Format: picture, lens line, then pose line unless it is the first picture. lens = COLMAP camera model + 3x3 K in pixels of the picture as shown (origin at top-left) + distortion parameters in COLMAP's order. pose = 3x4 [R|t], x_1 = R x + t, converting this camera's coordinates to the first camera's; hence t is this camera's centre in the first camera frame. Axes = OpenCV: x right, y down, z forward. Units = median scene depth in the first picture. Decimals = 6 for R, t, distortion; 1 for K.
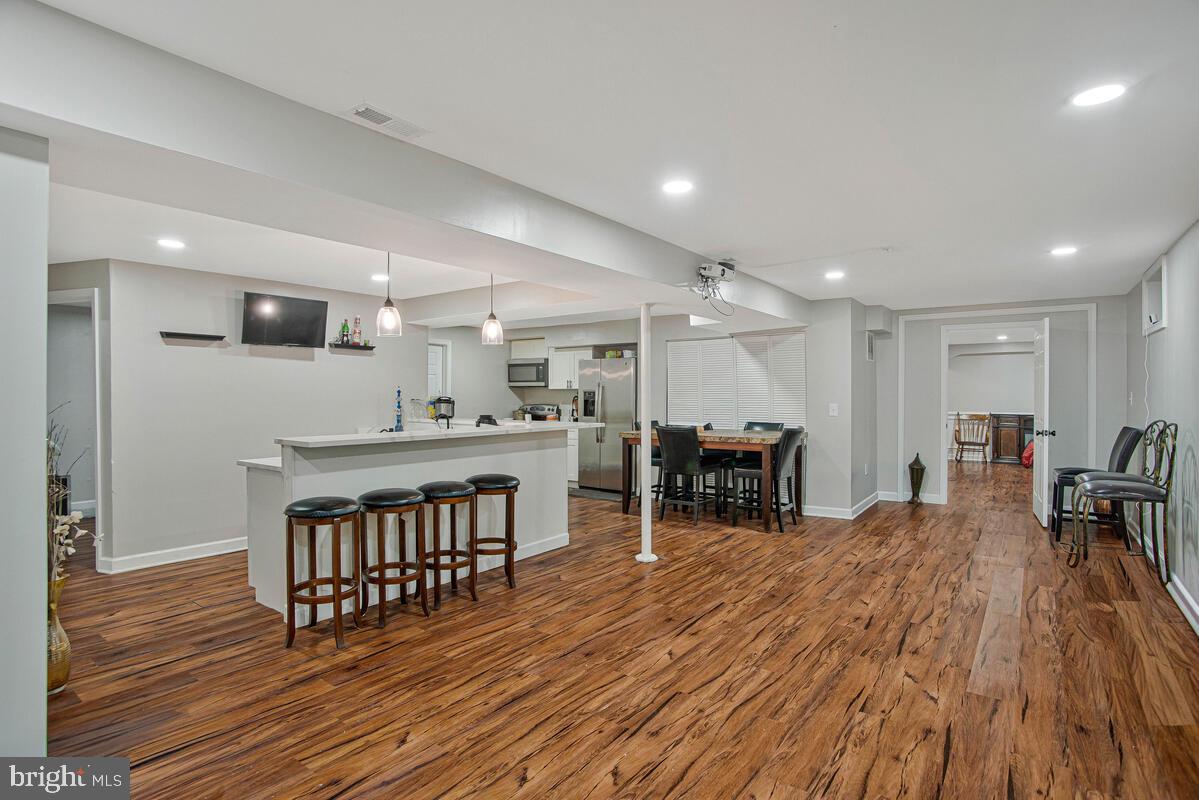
lens RADIAL K [[623.0, 0, 601.6], [0, 623.0, 398.4], [0, 0, 1]] dist [-0.029657, 0.013921]
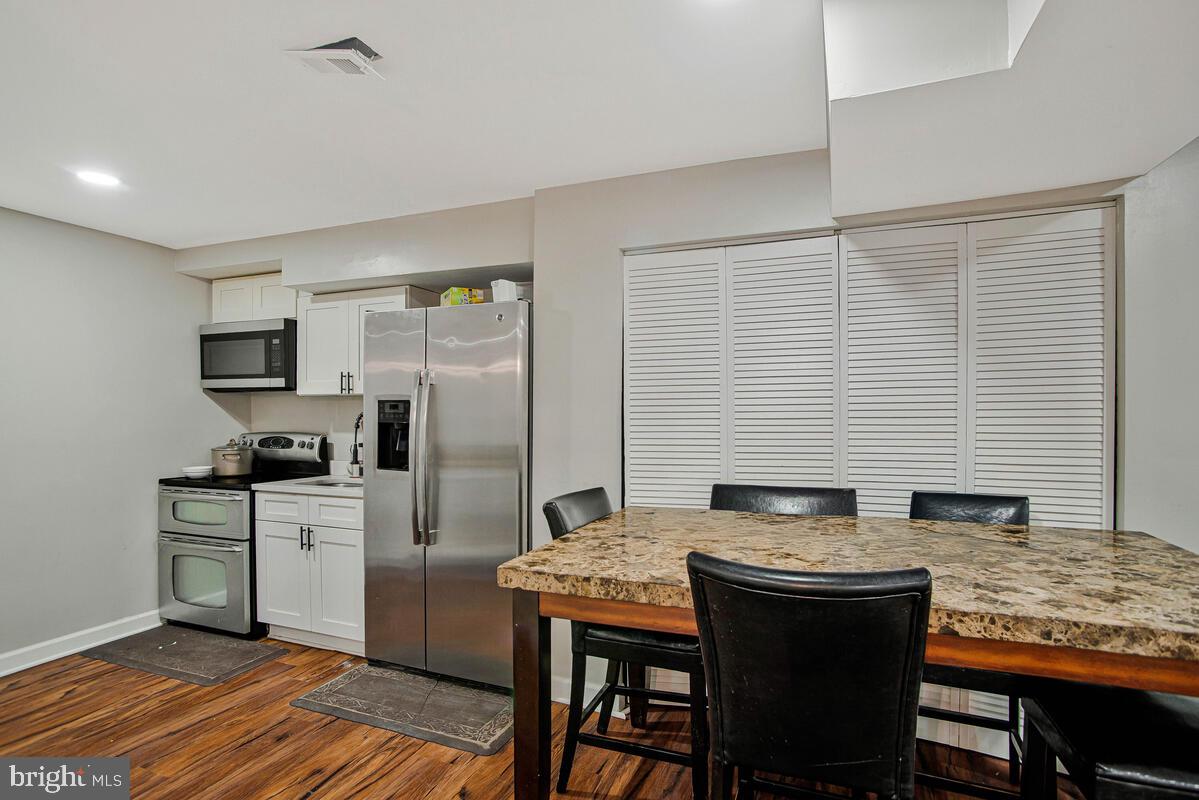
lens RADIAL K [[623.0, 0, 596.1], [0, 623.0, 405.0], [0, 0, 1]] dist [-0.029657, 0.013921]
pose [[0.969870, 0.003184, 0.243601, 0.006292], [0.000909, 0.999860, -0.016689, -0.001851], [-0.243620, 0.016407, 0.969732, 0.649579]]
